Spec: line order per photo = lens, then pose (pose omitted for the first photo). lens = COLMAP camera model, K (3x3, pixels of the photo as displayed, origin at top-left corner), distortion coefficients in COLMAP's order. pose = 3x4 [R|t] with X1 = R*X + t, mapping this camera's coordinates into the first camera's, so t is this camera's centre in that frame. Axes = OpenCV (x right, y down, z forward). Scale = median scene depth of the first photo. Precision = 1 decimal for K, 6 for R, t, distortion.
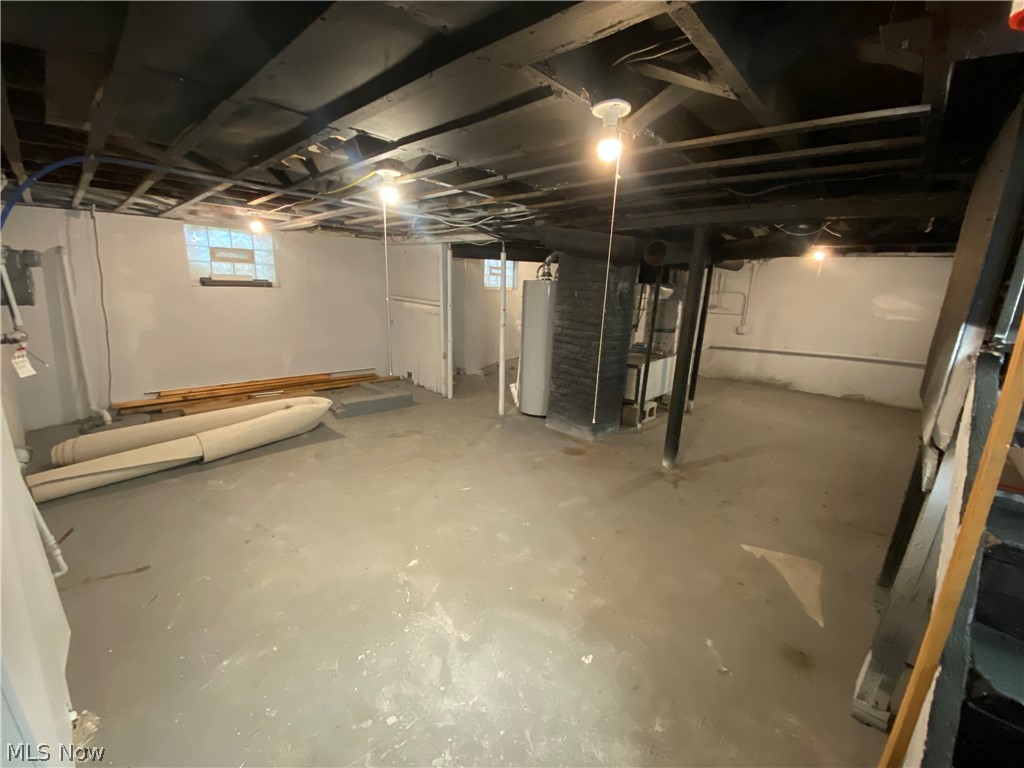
lens RADIAL K [[412.2, 0, 512.0], [0, 412.2, 384.0], [0, 0, 1]] dist [0.000906, 0.000012]
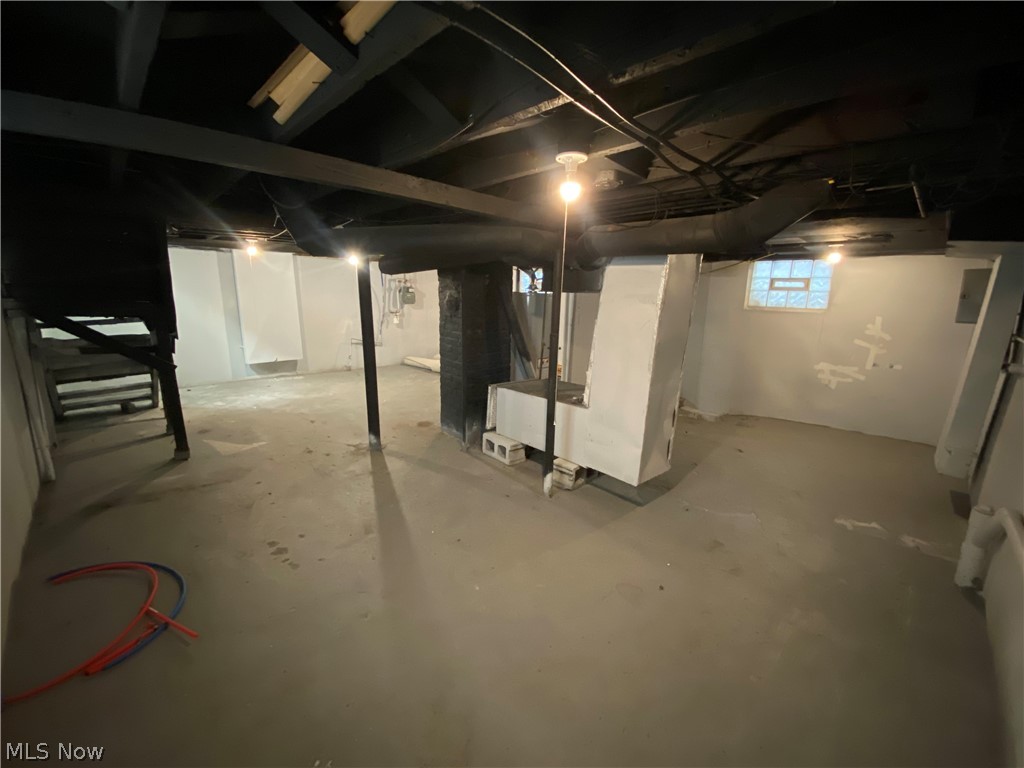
lens RADIAL K [[412.2, 0, 512.0], [0, 412.2, 384.0], [0, 0, 1]] dist [0.000906, 0.000012]
pose [[-0.048642, 0.175058, -0.983356, 1.473268], [-0.259689, 0.948446, 0.181689, -0.271256], [0.964466, 0.264205, -0.000673, 1.330398]]
